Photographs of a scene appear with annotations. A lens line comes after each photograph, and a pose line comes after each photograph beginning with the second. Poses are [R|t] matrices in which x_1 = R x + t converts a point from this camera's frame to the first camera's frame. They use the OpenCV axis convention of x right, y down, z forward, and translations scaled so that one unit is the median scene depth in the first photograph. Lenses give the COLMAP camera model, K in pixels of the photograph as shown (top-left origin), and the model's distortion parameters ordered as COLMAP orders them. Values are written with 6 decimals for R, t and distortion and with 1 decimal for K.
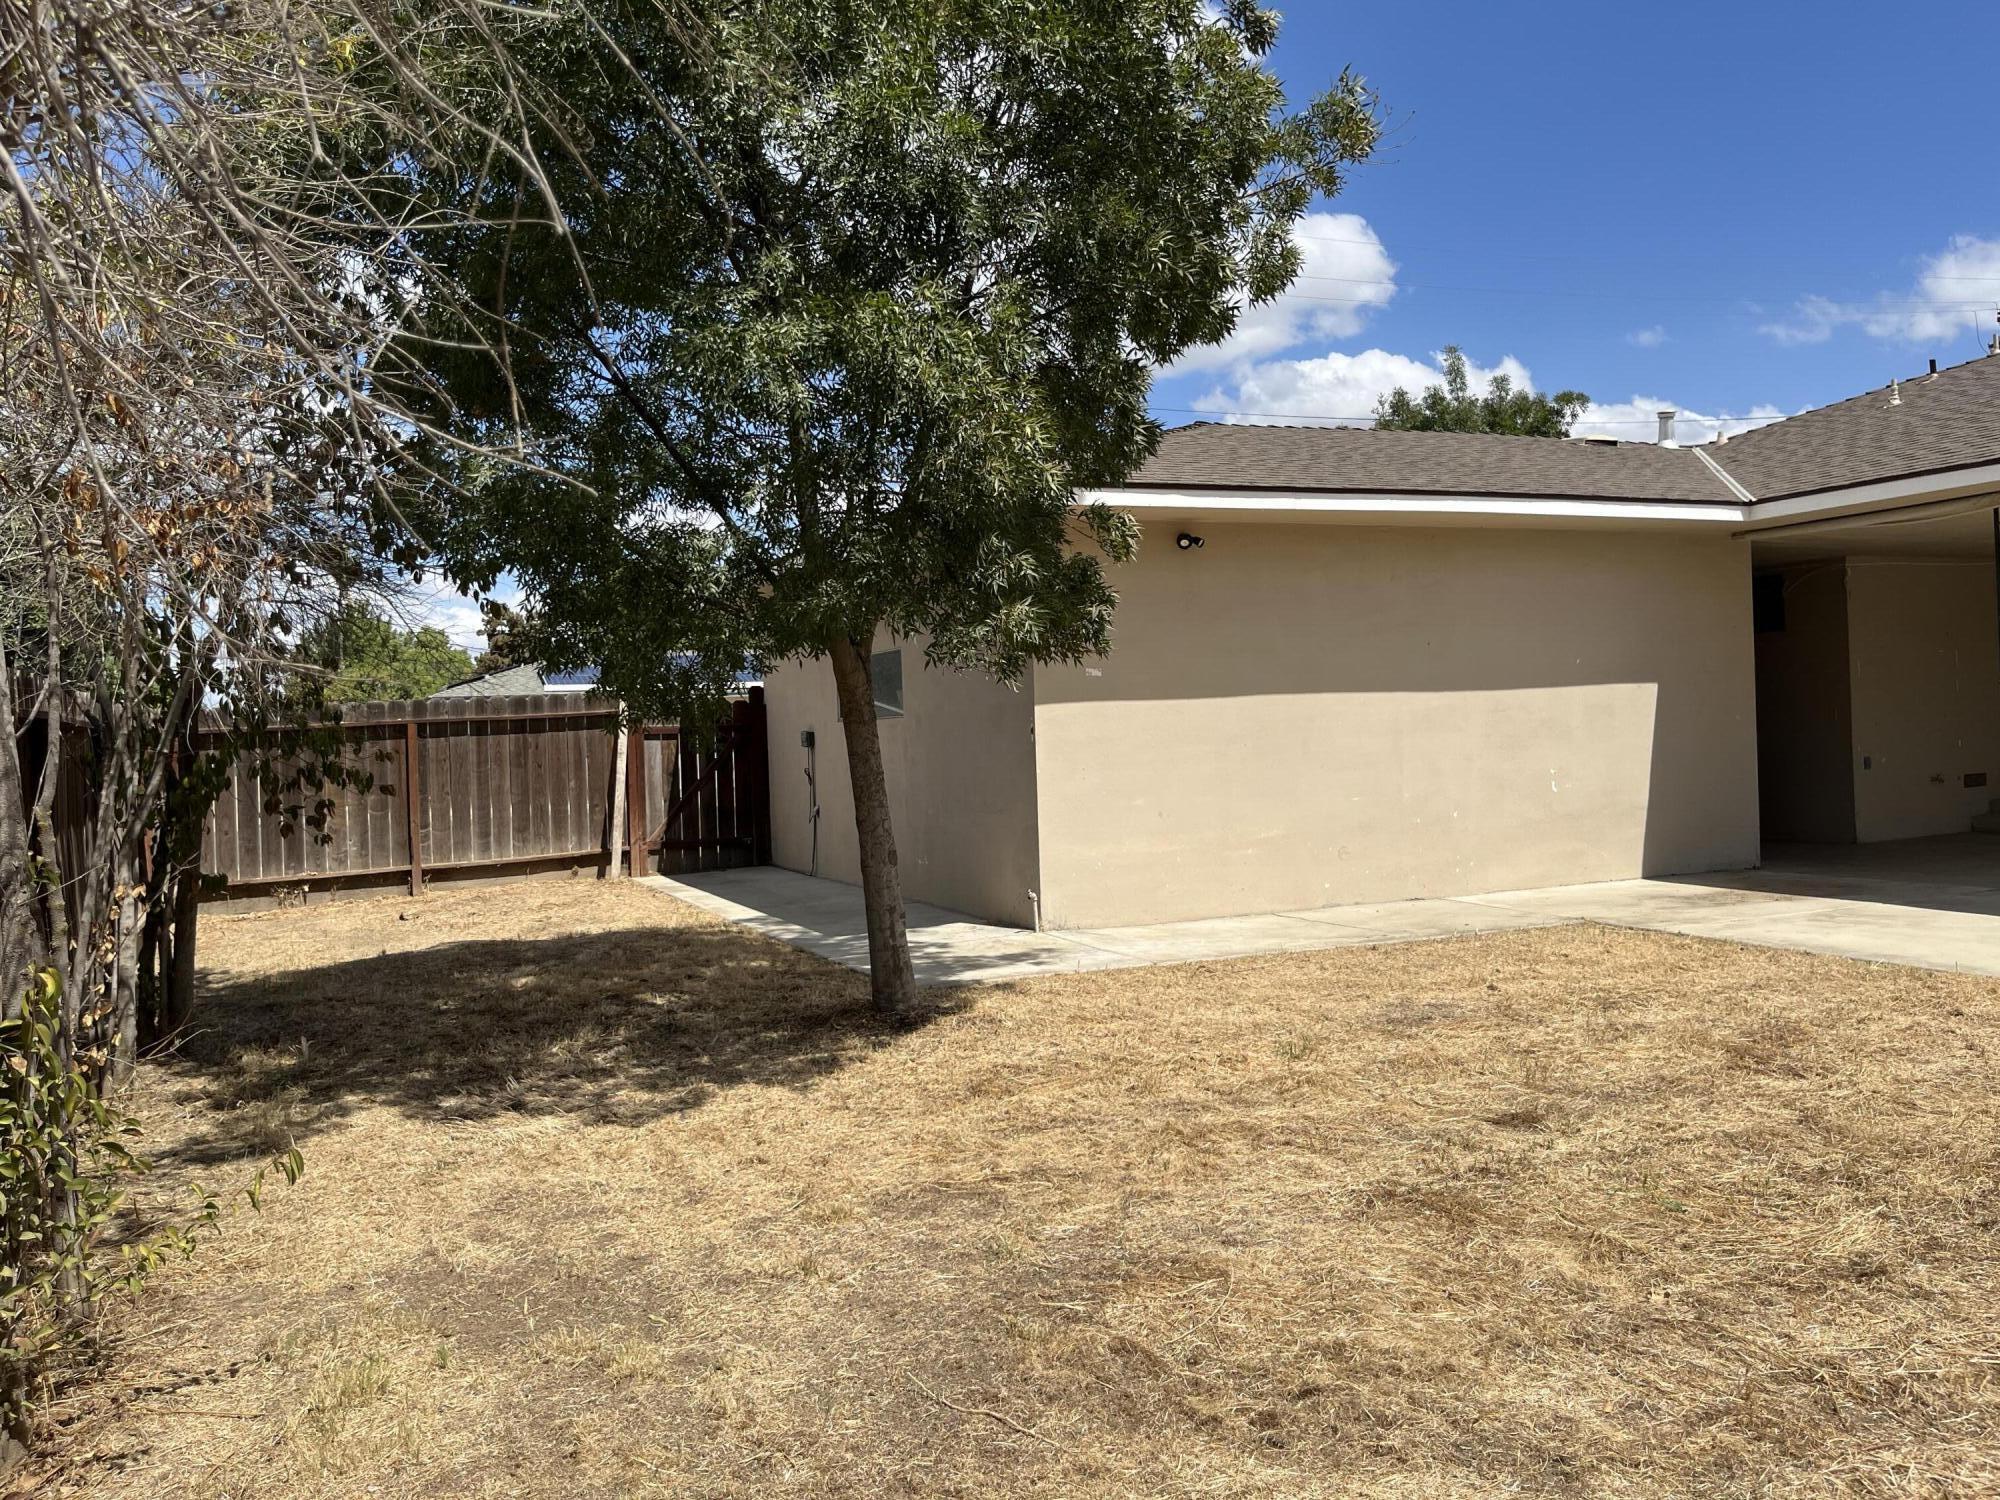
lens RADIAL K [[1514.0, 0, 1001.8], [0, 1514.0, 736.0], [0, 0, 1]] dist [0.066234, -0.098694]
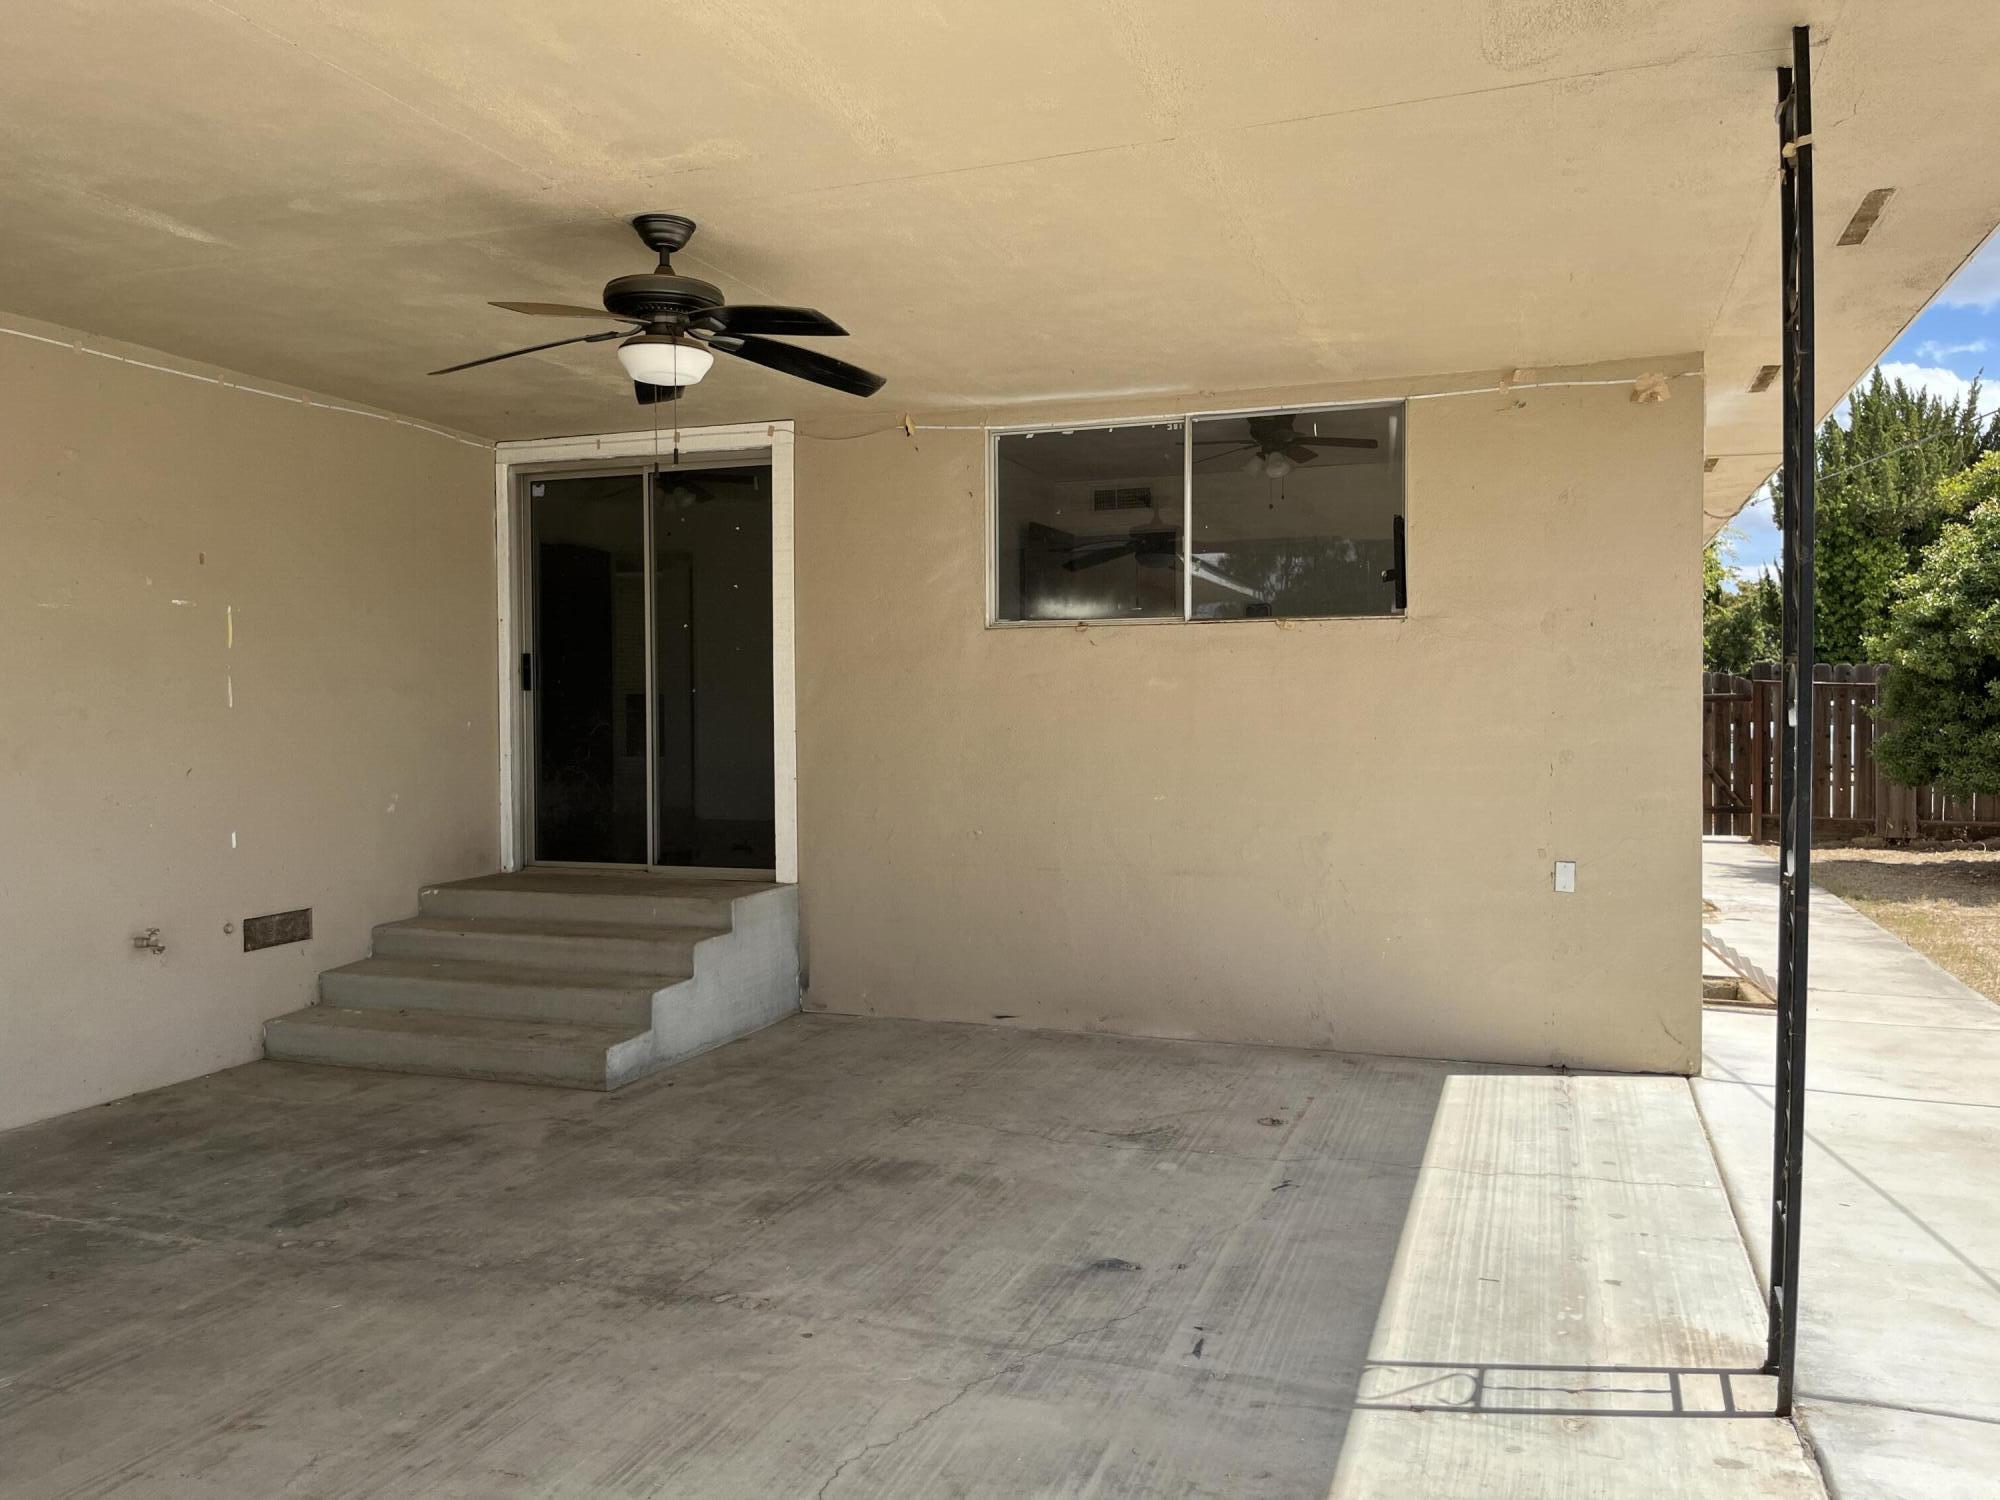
lens RADIAL K [[1514.0, 0, 1002.1], [0, 1514.0, 742.7], [0, 0, 1]] dist [0.066234, -0.098694]
pose [[0.687741, 0.020954, 0.725654, 1.151153], [-0.021471, 0.999733, -0.008520, -0.053157], [-0.725639, -0.009721, 0.688007, 1.415642]]
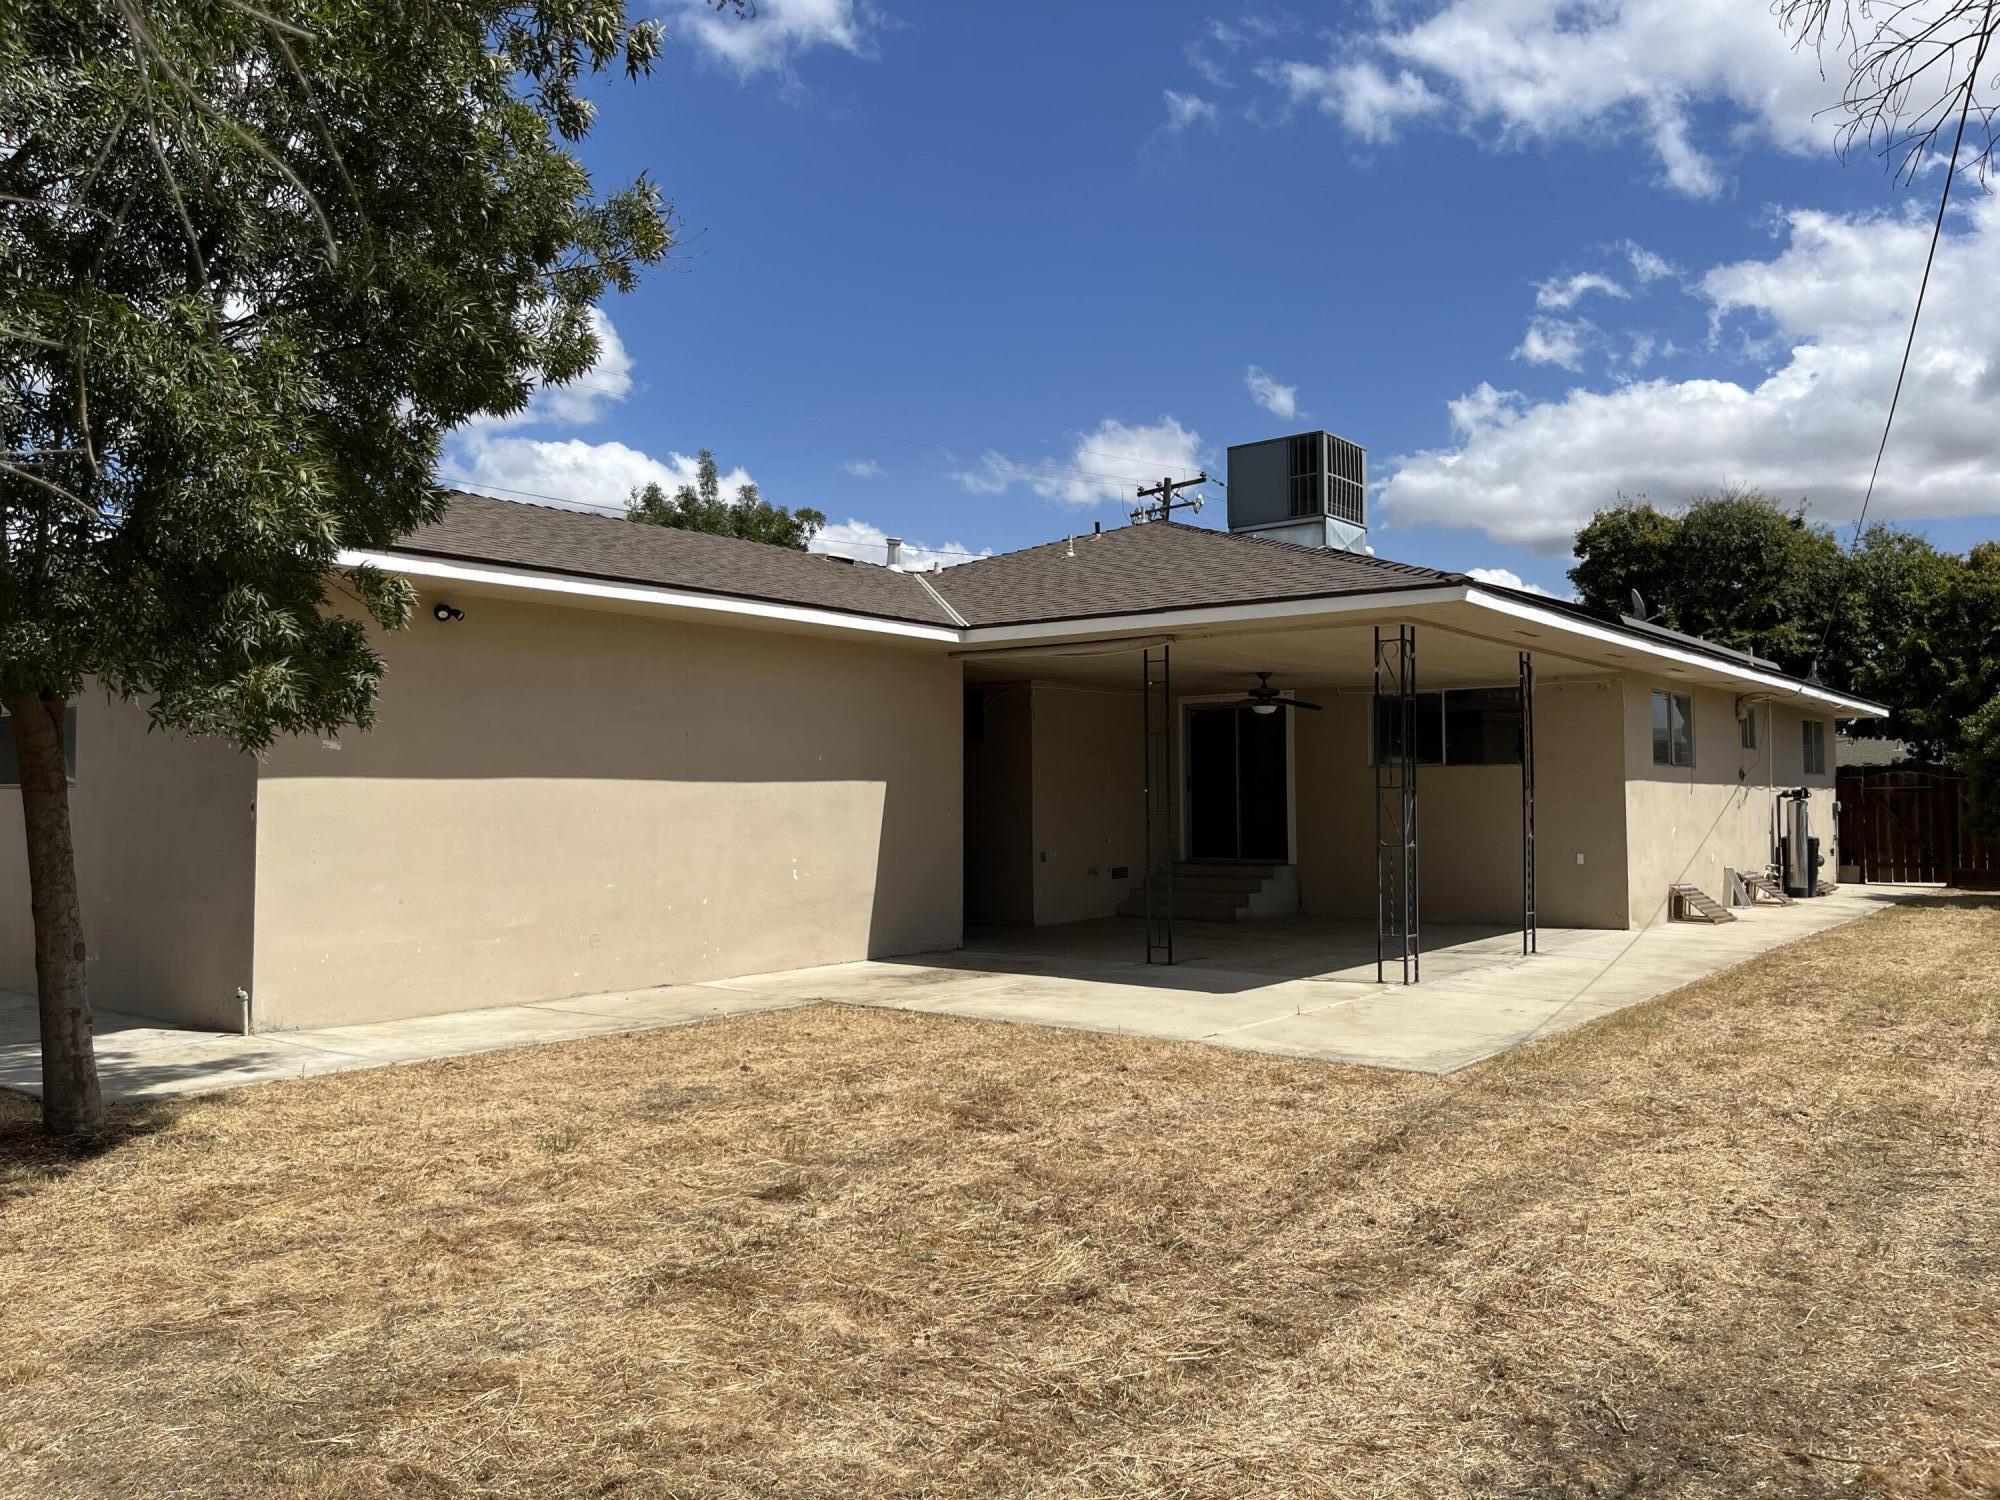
lens RADIAL K [[1514.0, 0, 997.1], [0, 1514.0, 748.8], [0, 0, 1]] dist [0.066234, -0.098694]
pose [[0.879378, 0.050483, 0.473441, -0.035228], [-0.026874, 0.998041, -0.056506, 0.001857], [-0.475365, 0.036967, 0.879011, -0.002285]]
